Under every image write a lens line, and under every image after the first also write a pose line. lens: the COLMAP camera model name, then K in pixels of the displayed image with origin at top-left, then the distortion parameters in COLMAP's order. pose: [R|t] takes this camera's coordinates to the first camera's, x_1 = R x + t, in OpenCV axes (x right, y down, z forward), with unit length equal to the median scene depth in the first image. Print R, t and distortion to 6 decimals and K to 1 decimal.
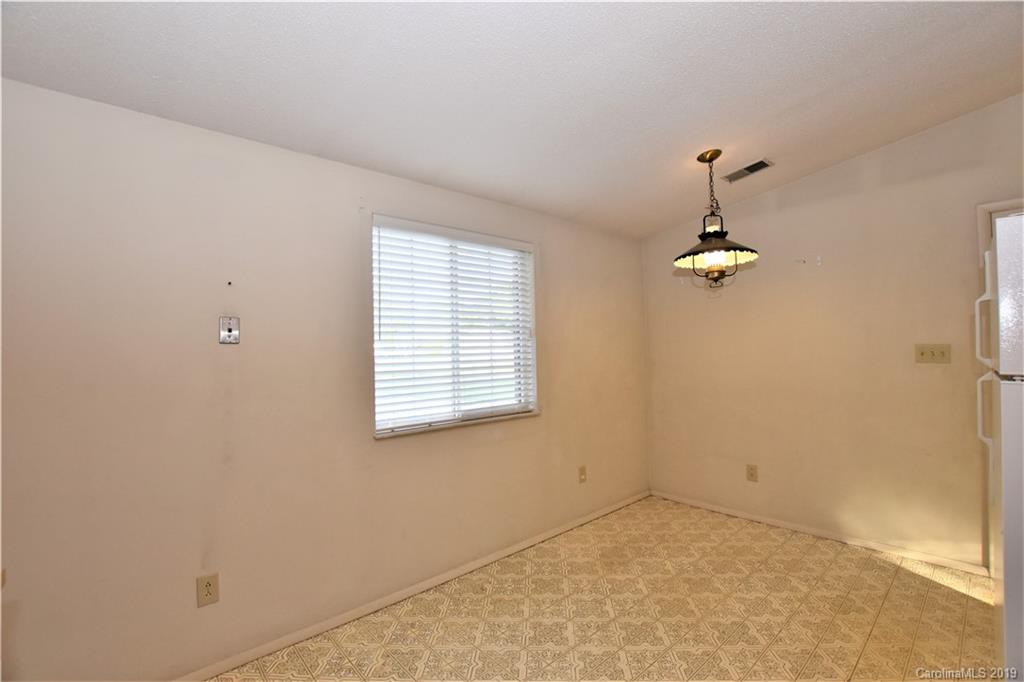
lens RADIAL K [[451.2, 0, 512.0], [0, 451.2, 341.0], [0, 0, 1]] dist [-0.043885, 0.007644]
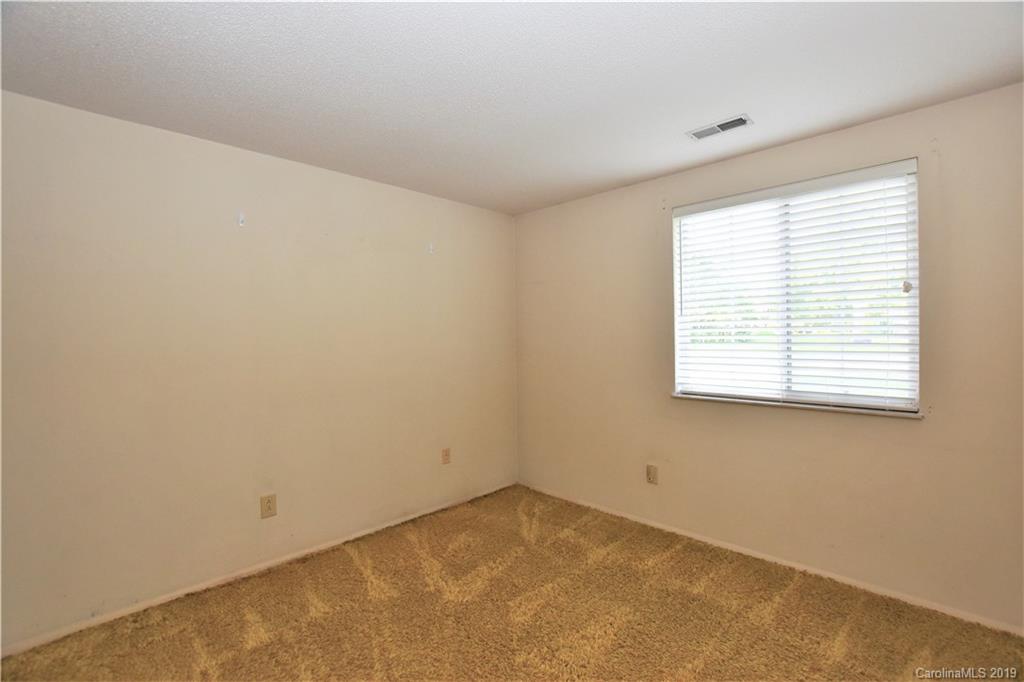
lens RADIAL K [[451.2, 0, 512.0], [0, 451.2, 341.0], [0, 0, 1]] dist [-0.043885, 0.007644]
pose [[0.096599, 0.007809, -0.995293, 0.721191], [0.014976, 0.999845, 0.009298, 0.042455], [0.995211, -0.015804, 0.096467, 0.397534]]
